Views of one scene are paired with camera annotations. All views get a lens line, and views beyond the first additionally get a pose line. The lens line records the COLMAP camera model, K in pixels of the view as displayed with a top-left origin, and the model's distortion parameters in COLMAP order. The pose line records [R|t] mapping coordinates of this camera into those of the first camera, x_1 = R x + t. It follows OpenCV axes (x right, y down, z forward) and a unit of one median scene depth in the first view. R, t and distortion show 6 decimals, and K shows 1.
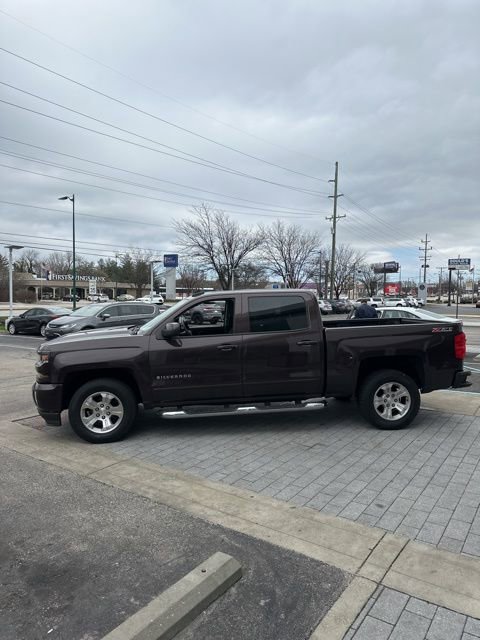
lens RADIAL K [[444.0, 0, 239.9], [0, 444.0, 336.8], [0, 0, 1]] dist [0.066972, -0.083826]
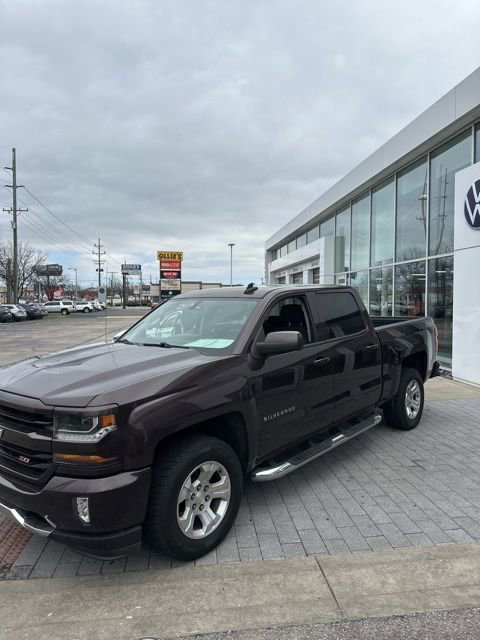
lens RADIAL K [[448.2, 0, 243.8], [0, 448.2, 326.8], [0, 0, 1]] dist [0.066815, -0.081149]
pose [[0.744401, -0.049643, 0.665885, -0.635019], [0.070453, 0.997505, -0.004394, -0.041742], [-0.664006, 0.050184, 0.746042, 0.525651]]
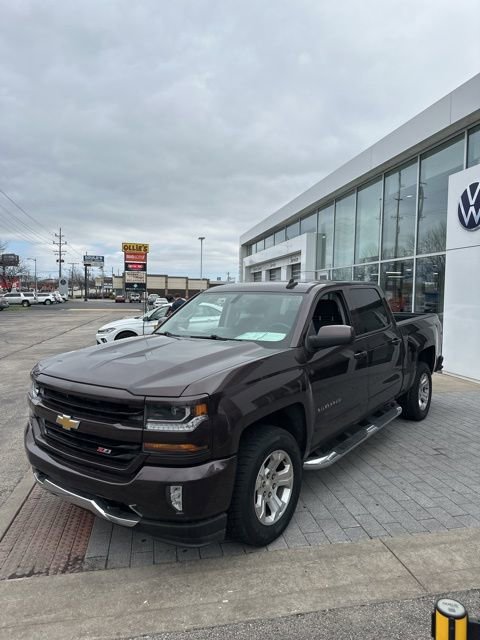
lens RADIAL K [[450.2, 0, 244.1], [0, 450.2, 321.4], [0, 0, 1]] dist [0.041482, -0.054710]
pose [[0.686847, -0.041858, 0.725595, -0.746446], [0.059708, 0.998215, 0.001066, -0.048806], [-0.724345, 0.042592, 0.688121, 0.608293]]
